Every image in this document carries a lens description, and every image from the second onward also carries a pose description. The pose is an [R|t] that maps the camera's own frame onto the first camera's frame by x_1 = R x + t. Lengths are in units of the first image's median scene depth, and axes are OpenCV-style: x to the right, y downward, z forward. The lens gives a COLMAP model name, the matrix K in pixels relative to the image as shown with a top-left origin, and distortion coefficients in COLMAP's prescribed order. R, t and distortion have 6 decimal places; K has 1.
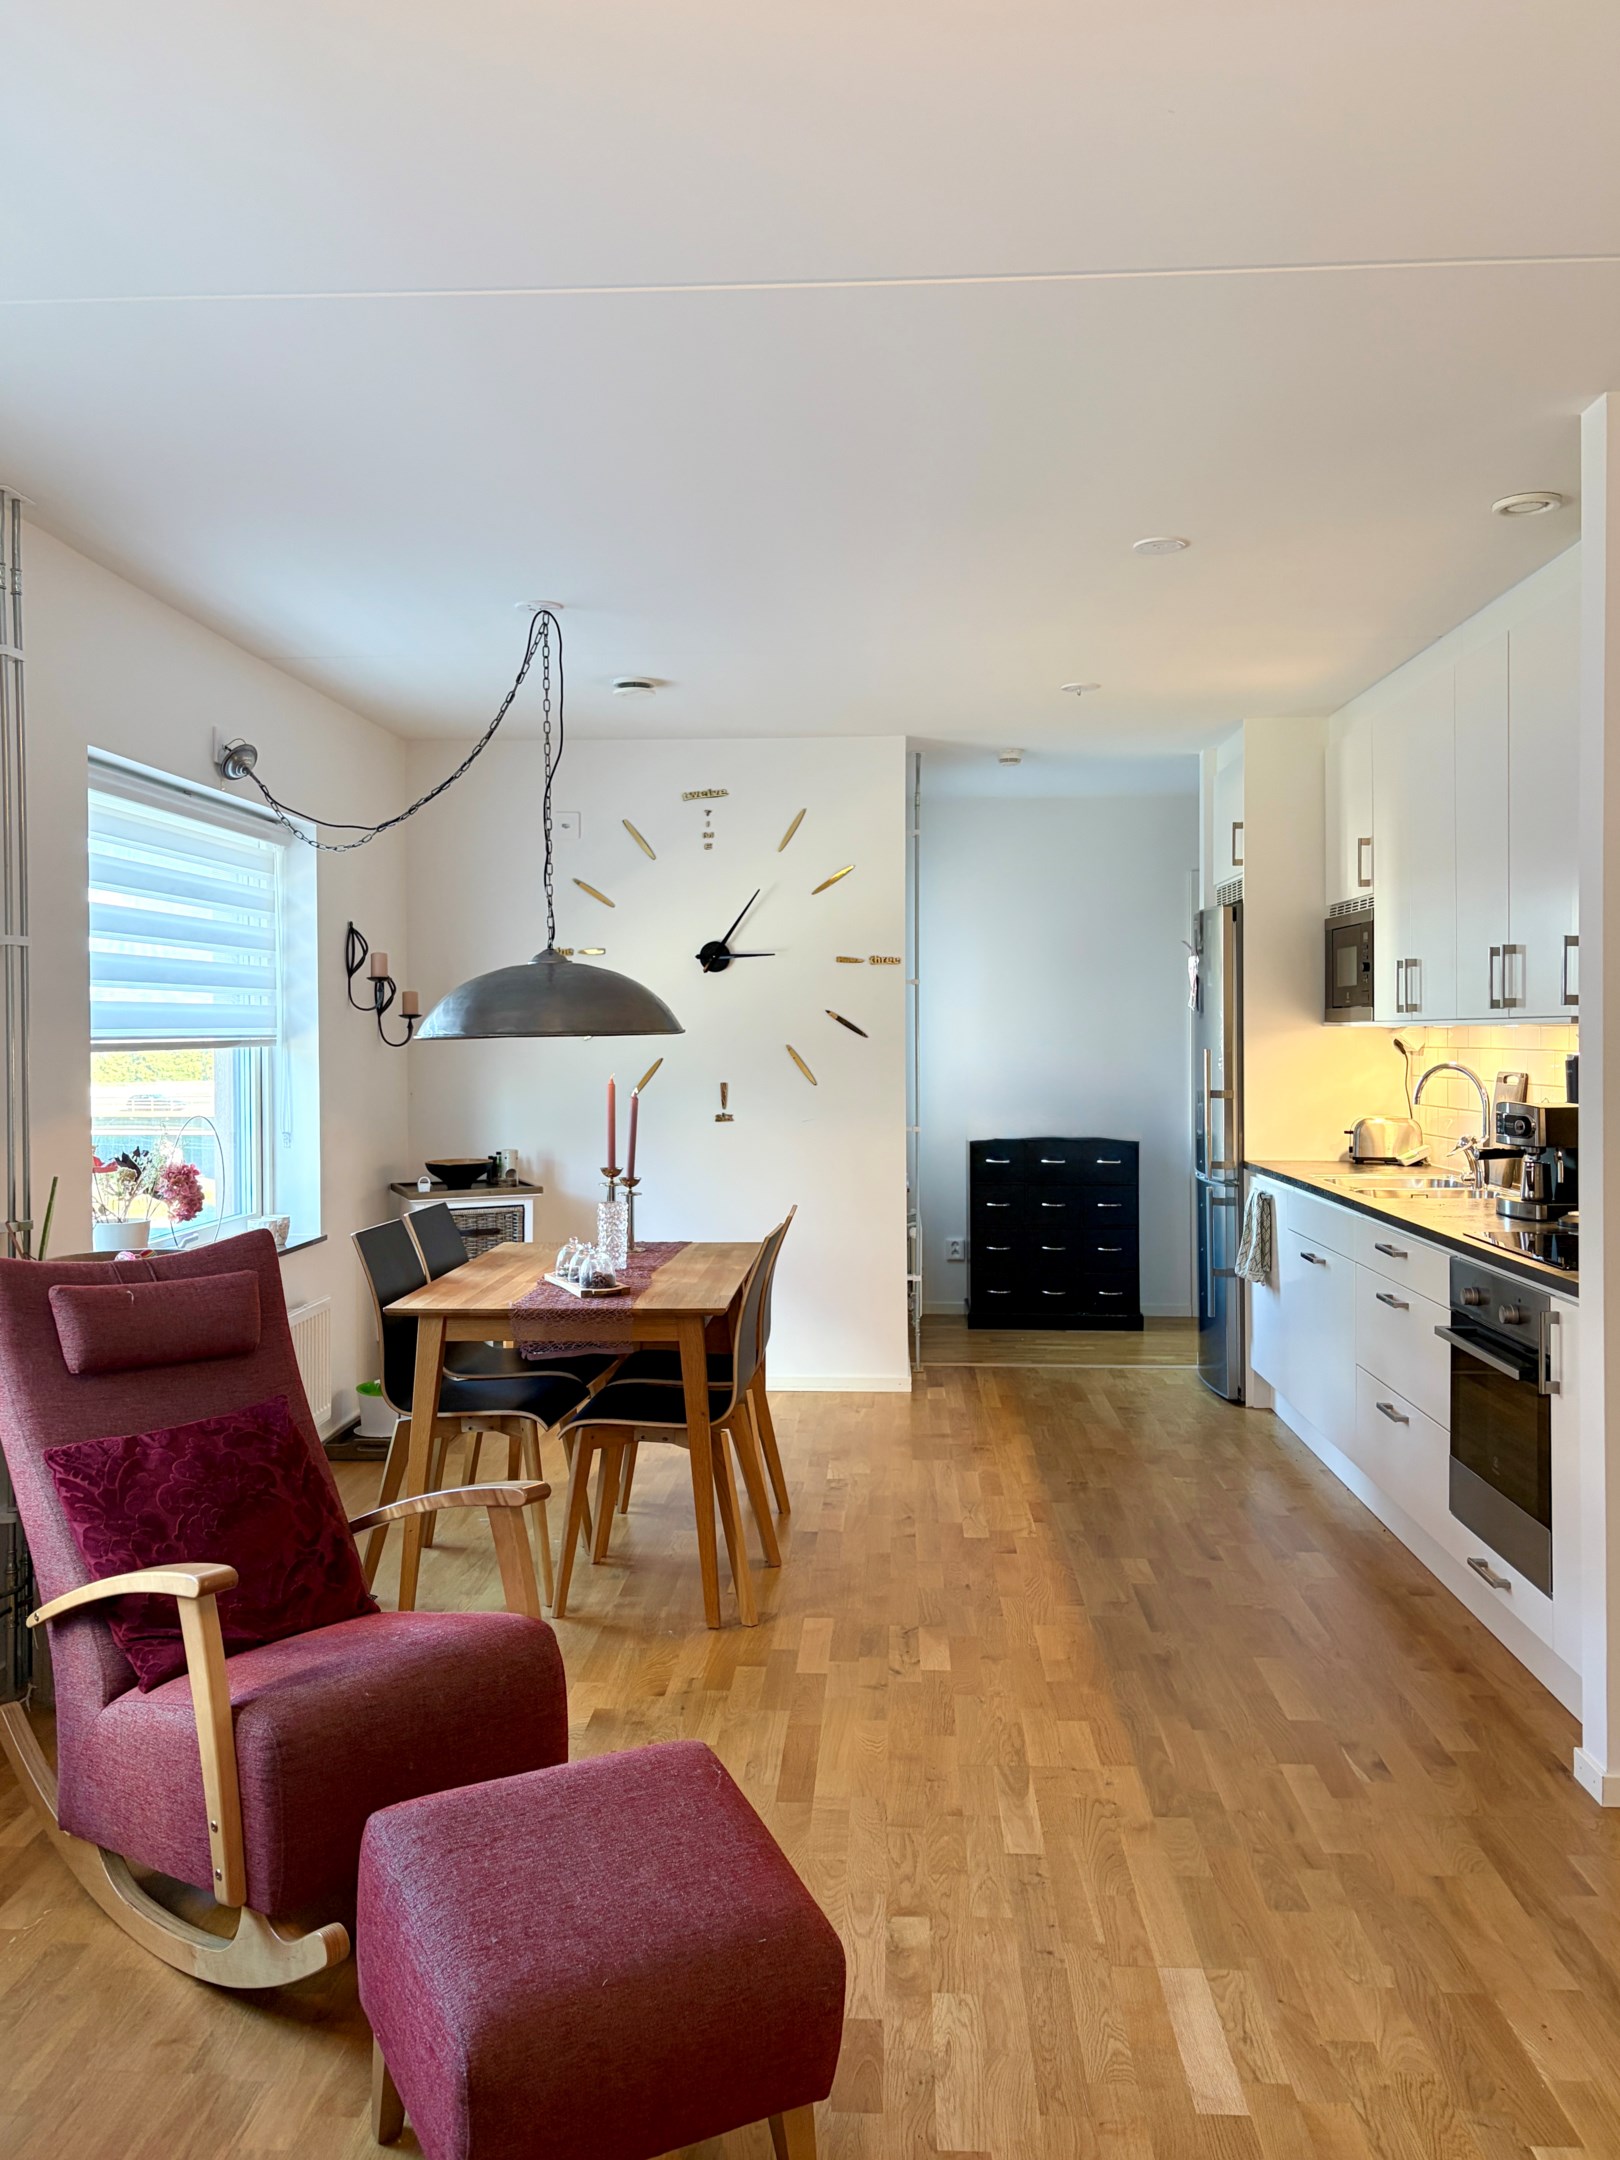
lens RADIAL K [[1664.3, 0, 806.5], [0, 1664.3, 1052.8], [0, 0, 1]] dist [0.022302, -0.006056]
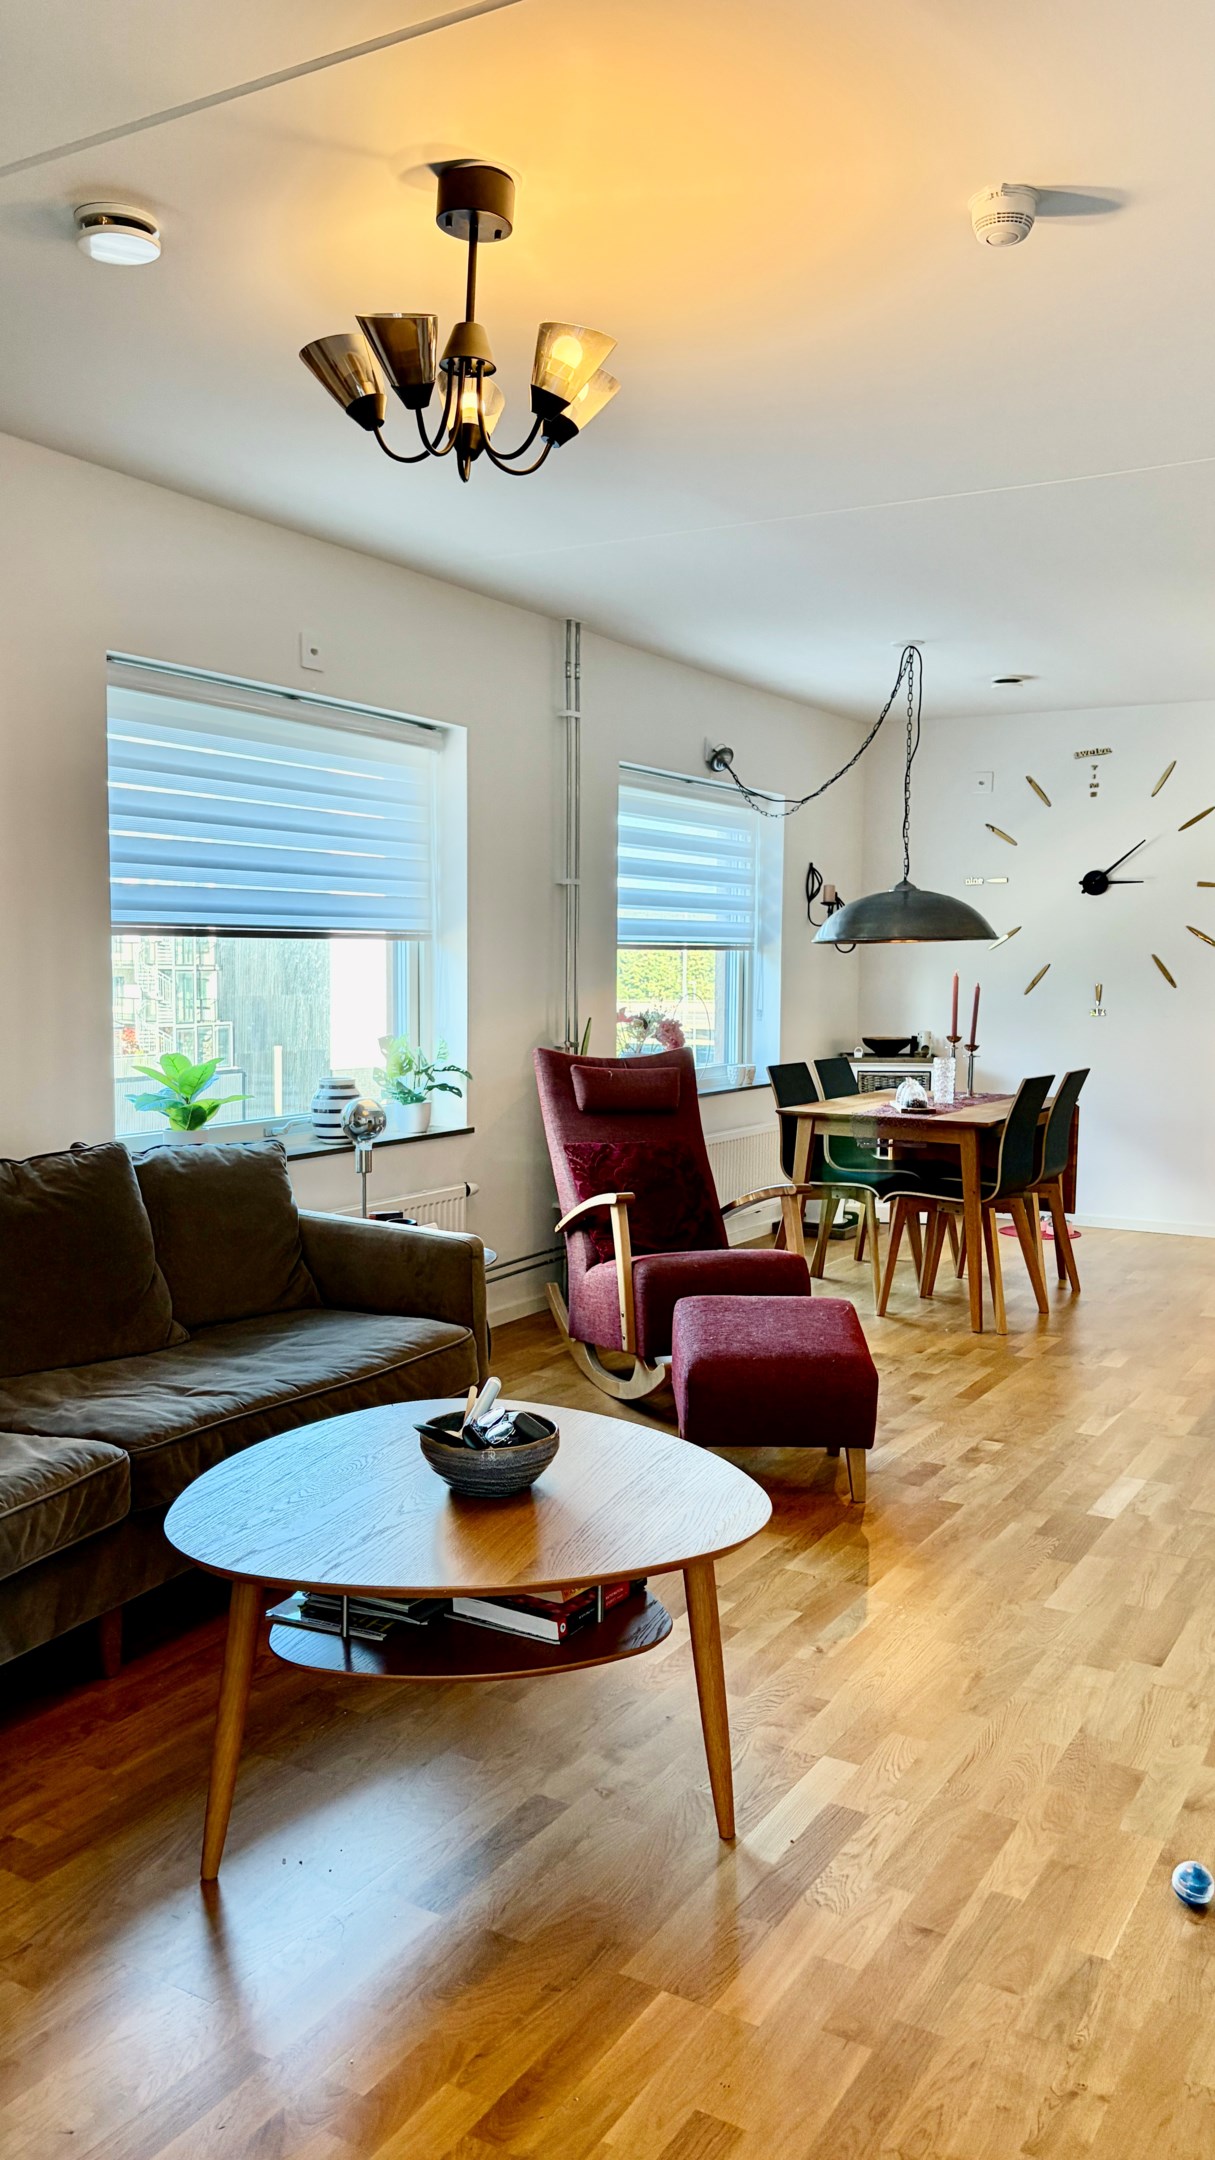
lens RADIAL K [[1640.8, 0, 607.5], [0, 1640.8, 1080.0], [0, 0, 1]] dist [0.079601, -0.062560]
pose [[0.887215, 0.045006, -0.459156, 0.307724], [-0.016852, 0.997728, 0.065232, 0.023222], [0.461049, -0.050137, 0.885957, -0.443630]]
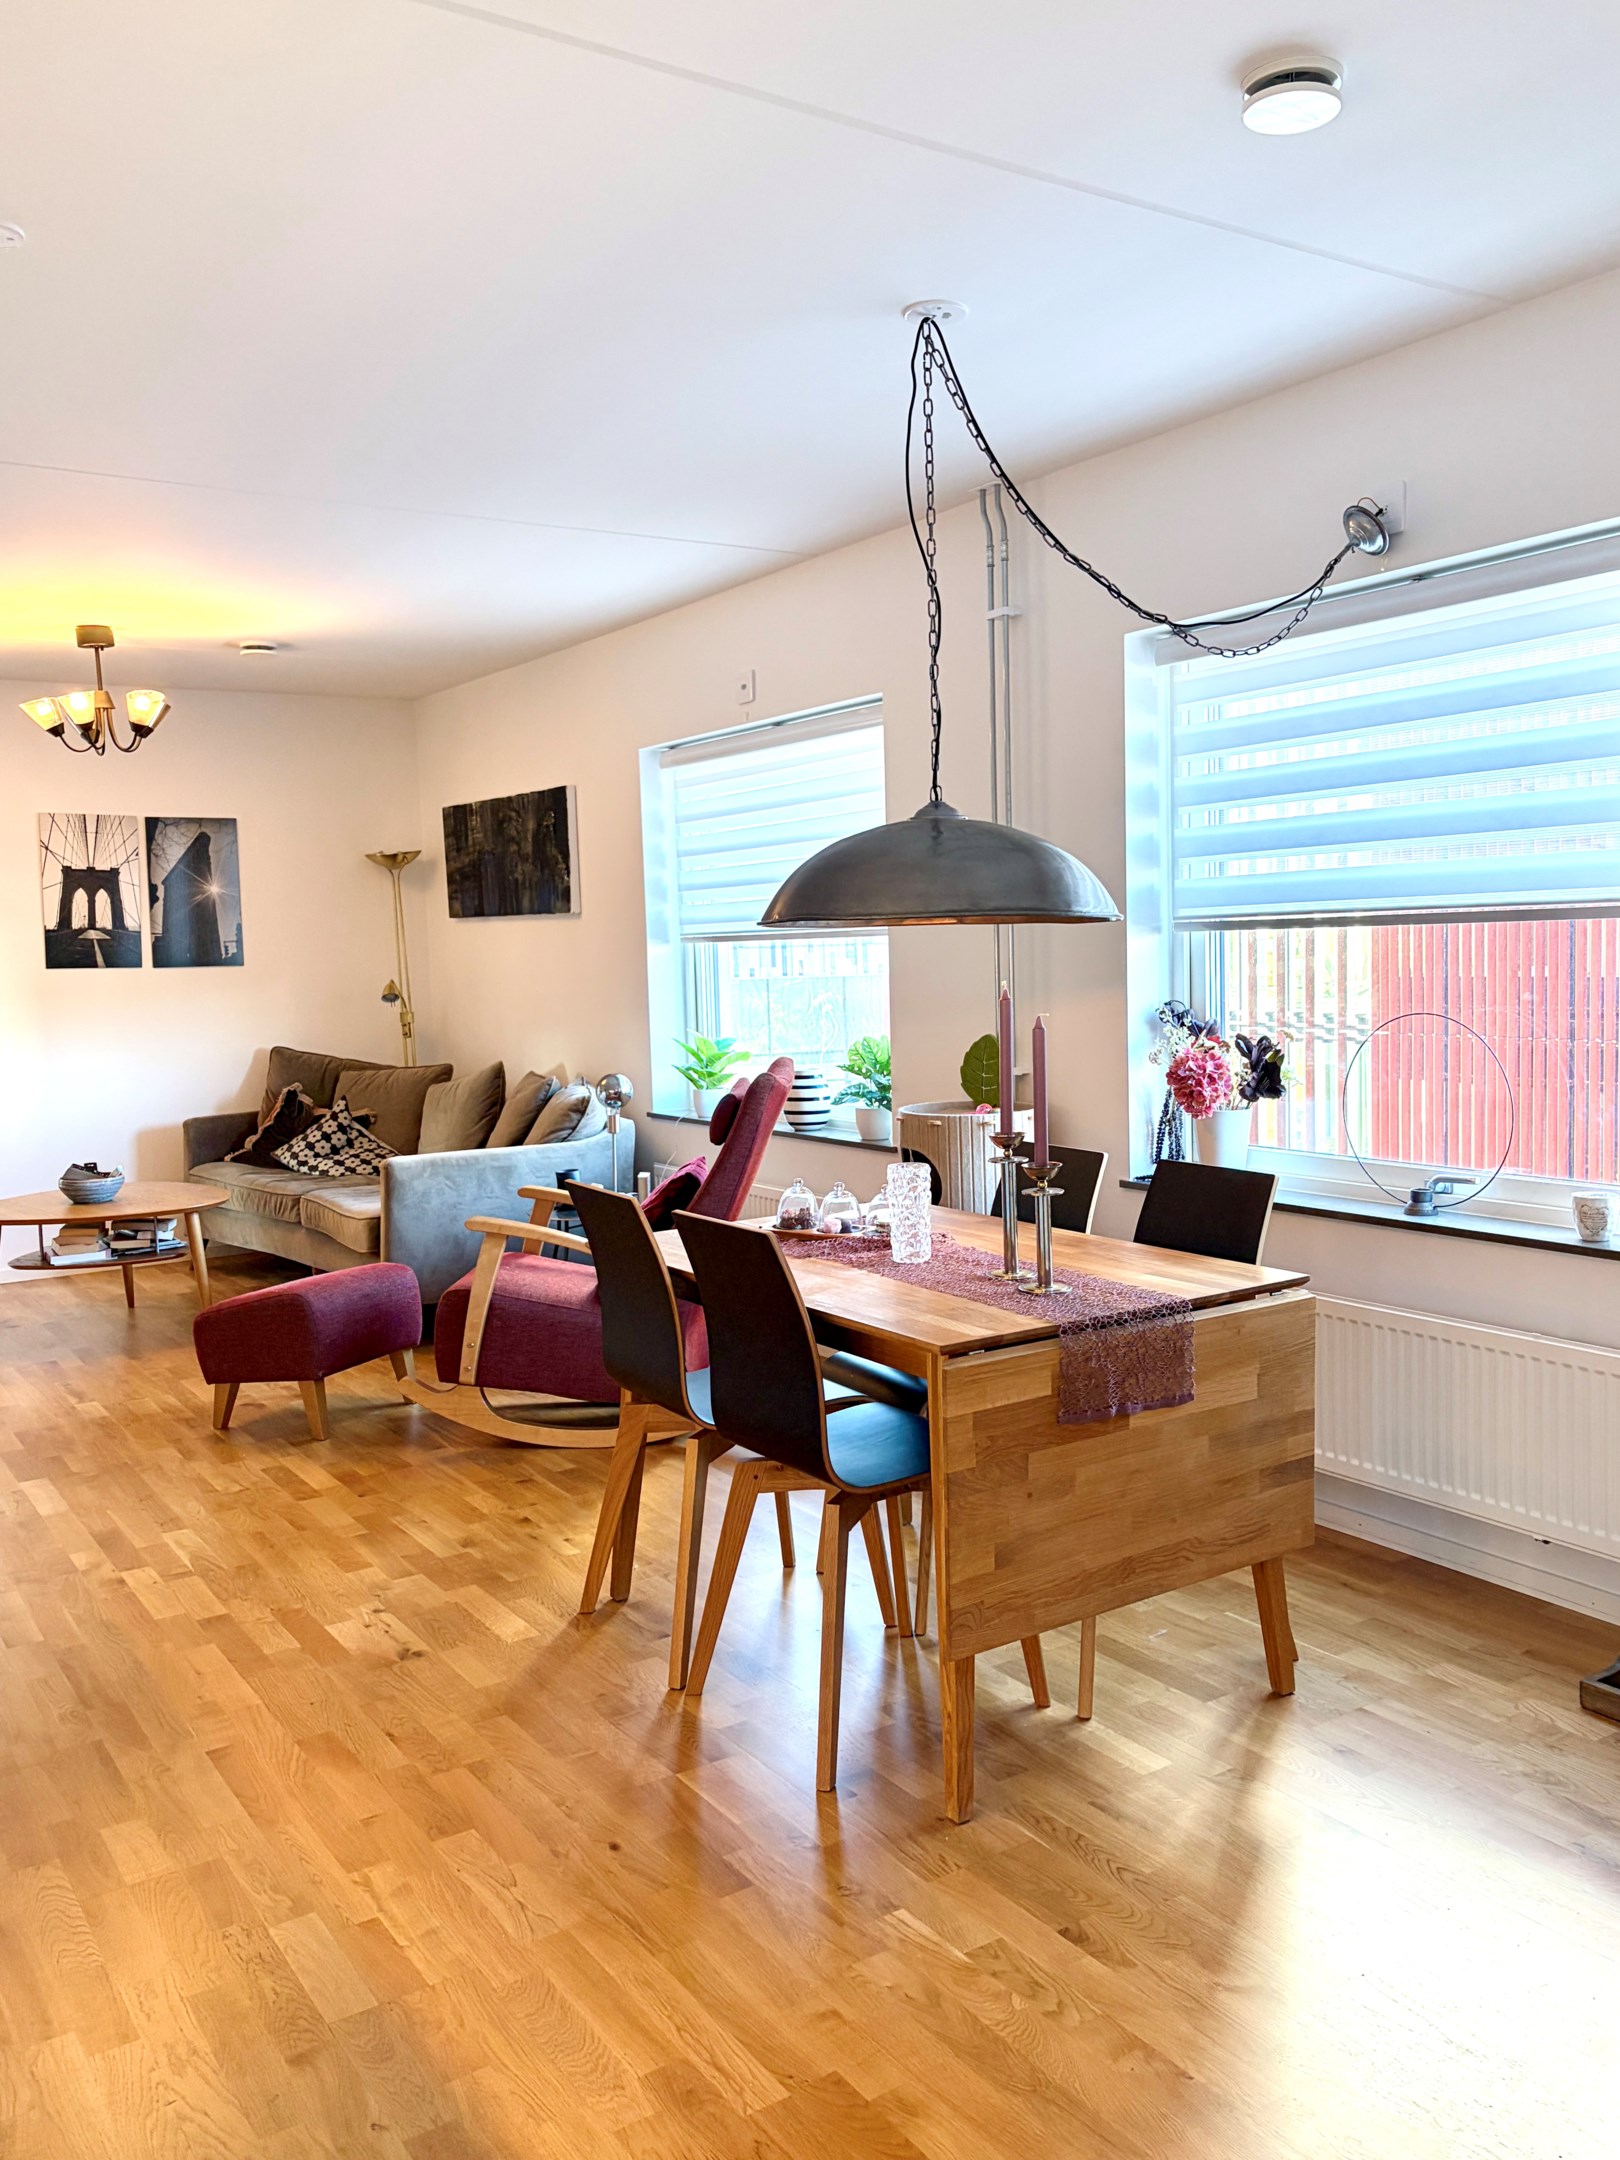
lens RADIAL K [[1759.9, 0, 810.0], [0, 1759.9, 1080.0], [0, 0, 1]] dist [0.084619, 0.000709]
pose [[-0.813091, 0.071578, -0.577720, 0.371005], [0.023845, 0.995674, 0.089802, -0.012657], [0.581648, 0.059241, -0.811280, 1.729999]]
